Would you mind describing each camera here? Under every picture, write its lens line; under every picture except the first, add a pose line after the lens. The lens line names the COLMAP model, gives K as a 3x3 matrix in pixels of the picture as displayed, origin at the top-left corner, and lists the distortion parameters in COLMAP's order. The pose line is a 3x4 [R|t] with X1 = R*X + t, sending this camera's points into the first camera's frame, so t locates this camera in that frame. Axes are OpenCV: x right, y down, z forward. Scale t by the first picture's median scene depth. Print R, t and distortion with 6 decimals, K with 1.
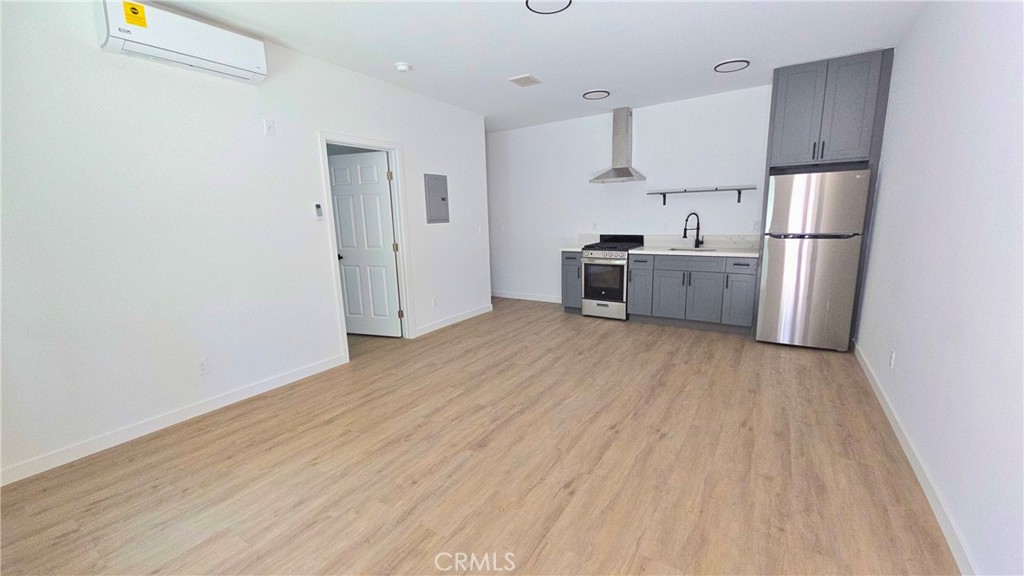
lens RADIAL K [[382.5, 0, 515.8], [0, 382.5, 267.5], [0, 0, 1]] dist [0.000736, 0.000030]
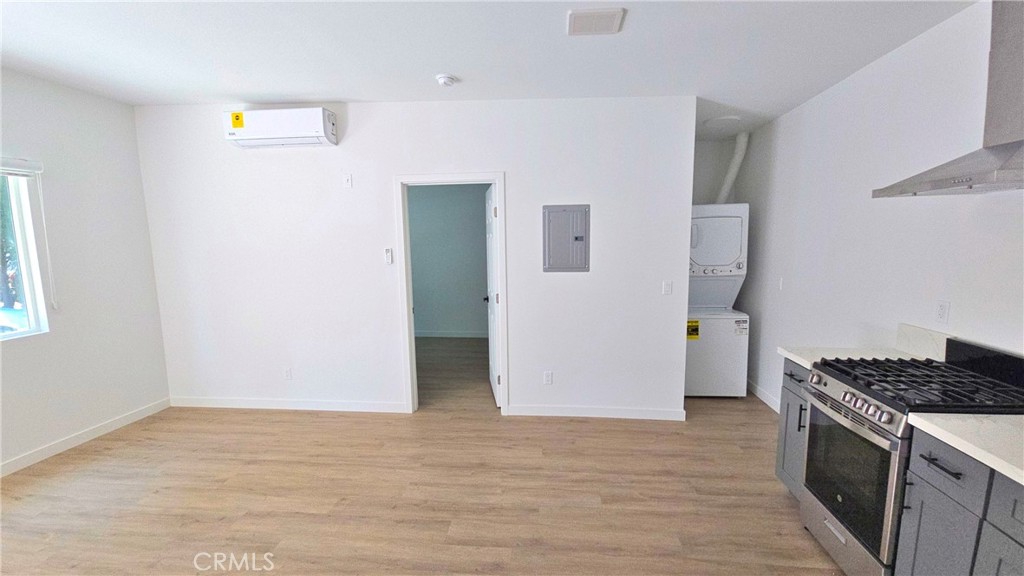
lens RADIAL K [[400.7, 0, 512.0], [0, 400.7, 288.0], [0, 0, 1]] dist [0.000658, 0.000057]
pose [[0.488240, 0.119773, -0.864451, 0.512079], [-0.126722, 0.989769, 0.065563, -0.158532], [0.863460, 0.077534, 0.498423, 0.698099]]
